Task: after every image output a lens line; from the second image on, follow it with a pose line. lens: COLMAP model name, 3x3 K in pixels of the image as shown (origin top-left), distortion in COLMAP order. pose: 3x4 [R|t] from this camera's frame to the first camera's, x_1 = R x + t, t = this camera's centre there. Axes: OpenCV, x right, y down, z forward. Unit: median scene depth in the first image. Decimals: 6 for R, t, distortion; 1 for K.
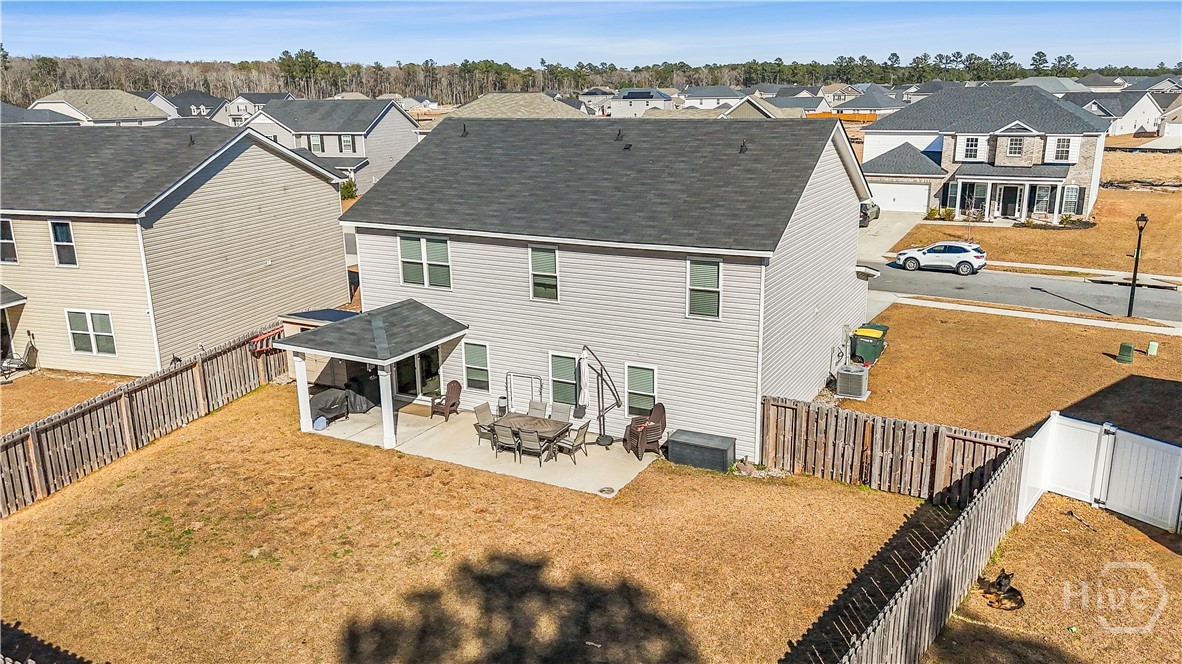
lens RADIAL K [[872.8, 0, 591.0], [0, 872.8, 332.0], [0, 0, 1]] dist [0.059280, -0.051612]
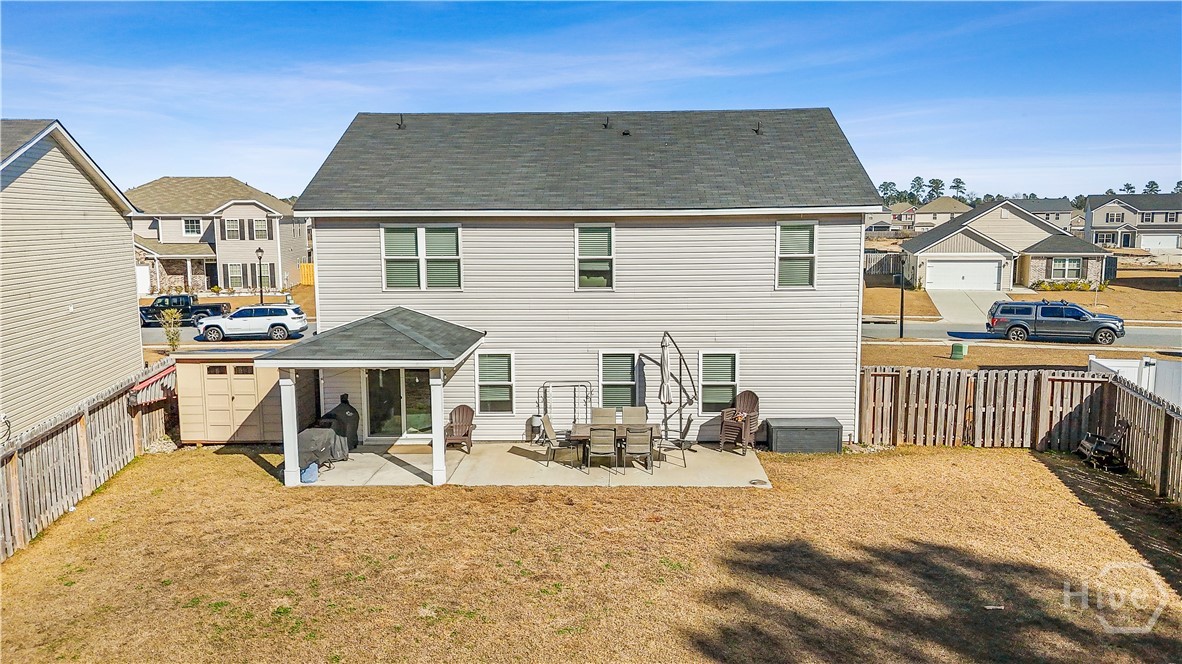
lens RADIAL K [[857.4, 0, 591.0], [0, 857.4, 332.0], [0, 0, 1]] dist [0.081884, -0.091666]
pose [[0.899572, -0.048741, 0.434045, -0.428096], [0.109896, 0.987042, -0.116924, 0.103621], [-0.422722, 0.152882, 0.893271, 0.261043]]
